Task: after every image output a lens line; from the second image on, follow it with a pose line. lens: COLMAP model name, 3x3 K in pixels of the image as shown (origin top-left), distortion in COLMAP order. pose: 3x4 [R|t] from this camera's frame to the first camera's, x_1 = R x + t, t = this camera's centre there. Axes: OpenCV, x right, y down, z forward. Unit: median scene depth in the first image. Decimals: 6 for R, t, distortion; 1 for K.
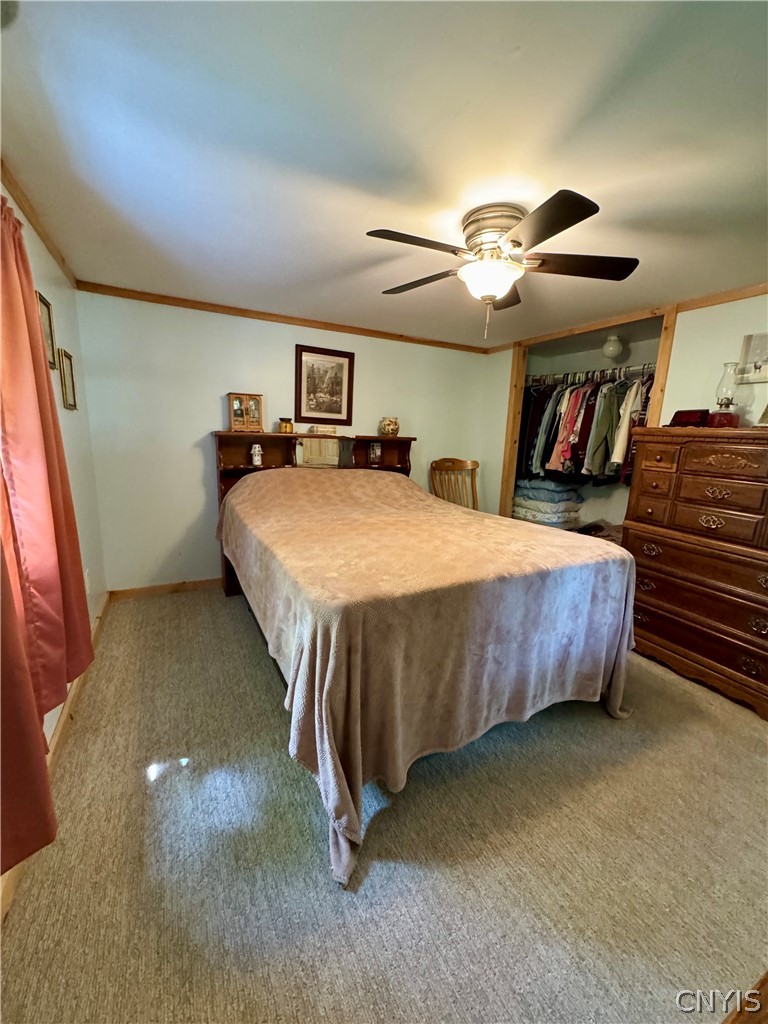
lens RADIAL K [[410.0, 0, 384.4], [0, 410.0, 509.4], [0, 0, 1]] dist [-0.002603, 0.000152]
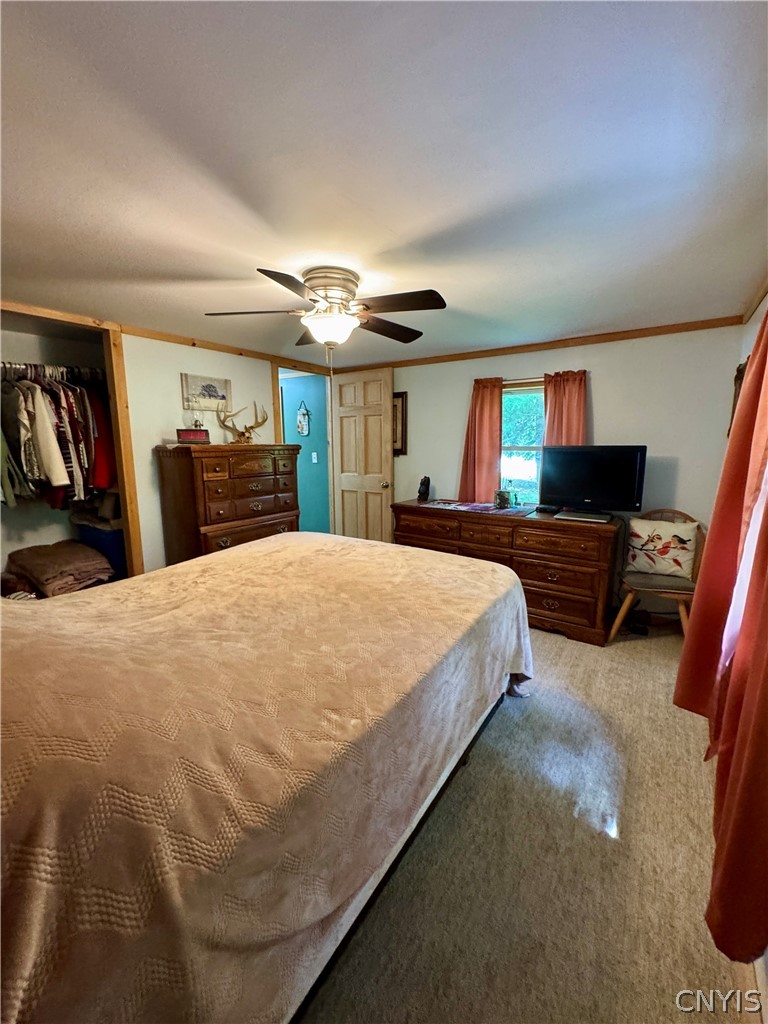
lens RADIAL K [[410.0, 0, 384.4], [0, 410.0, 512.7], [0, 0, 1]] dist [-0.002603, 0.000152]
pose [[-0.451988, -0.193829, 0.870711, -0.664851], [0.157604, 0.943398, 0.291822, -0.284923], [-0.877991, 0.269128, -0.395856, 1.084384]]
